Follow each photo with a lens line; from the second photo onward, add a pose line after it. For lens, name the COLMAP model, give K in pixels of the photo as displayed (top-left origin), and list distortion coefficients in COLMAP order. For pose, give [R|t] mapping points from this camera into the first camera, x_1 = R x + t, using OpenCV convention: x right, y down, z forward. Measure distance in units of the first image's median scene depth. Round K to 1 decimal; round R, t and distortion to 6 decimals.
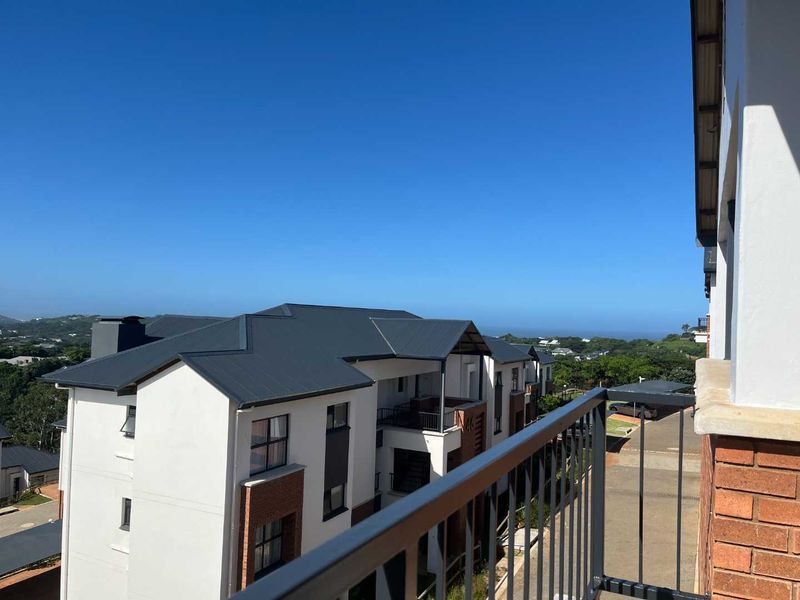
lens RADIAL K [[596.4, 0, 400.0], [0, 596.4, 300.0], [0, 0, 1]] dist [0.009651, -0.001426]
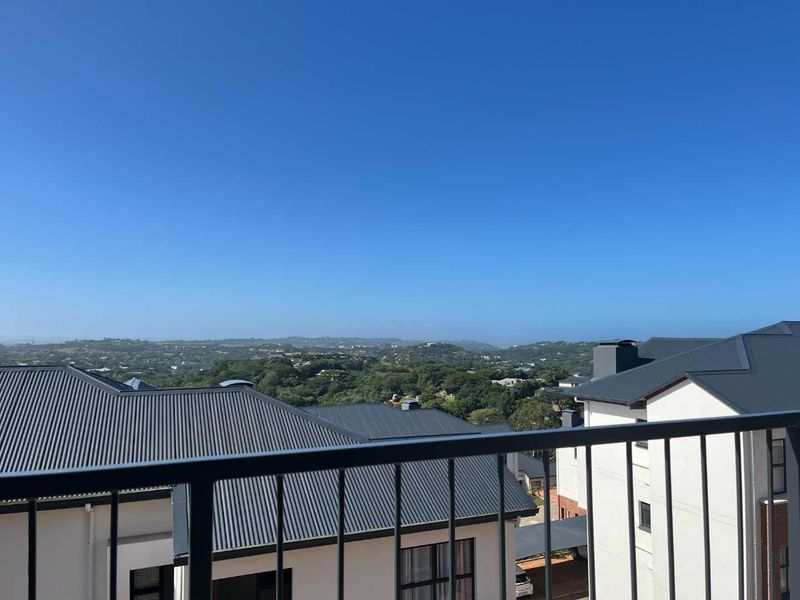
lens RADIAL K [[596.4, 0, 400.0], [0, 596.4, 300.0], [0, 0, 1]] dist [0.009651, -0.001426]
pose [[0.744095, -0.078599, -0.663434, -0.013151], [0.052391, 0.996862, -0.059340, -0.003033], [0.666016, 0.009396, 0.745878, -0.102864]]
